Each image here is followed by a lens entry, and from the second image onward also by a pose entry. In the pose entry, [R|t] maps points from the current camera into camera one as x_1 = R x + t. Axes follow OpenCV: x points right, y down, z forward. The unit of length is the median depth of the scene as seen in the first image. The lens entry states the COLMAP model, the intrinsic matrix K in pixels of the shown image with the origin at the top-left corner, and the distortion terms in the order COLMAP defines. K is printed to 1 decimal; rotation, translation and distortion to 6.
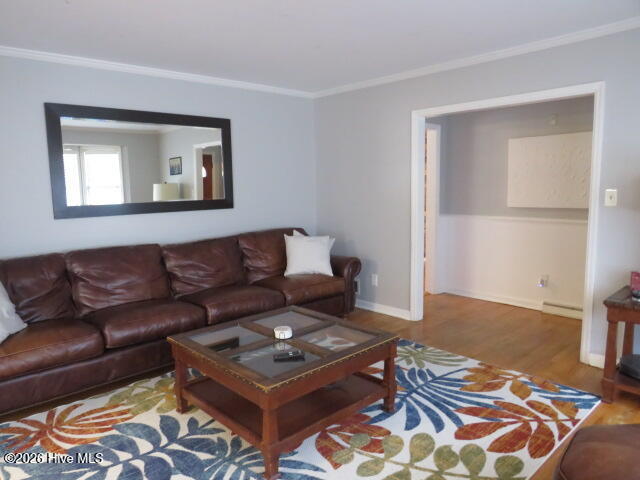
lens RADIAL K [[456.7, 0, 318.3], [0, 456.7, 235.7], [0, 0, 1]] dist [-0.021862, 0.001533]
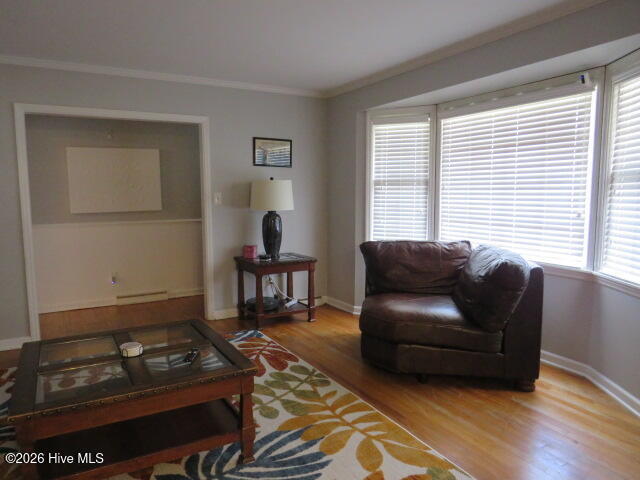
lens RADIAL K [[447.0, 0, 313.0], [0, 447.0, 240.5], [0, 0, 1]] dist [0.004172, -0.026128]
pose [[0.250205, -0.090450, 0.963959, -0.769885], [0.113549, 0.991497, 0.063561, -0.010612], [-0.961511, 0.093553, 0.258348, 0.416136]]
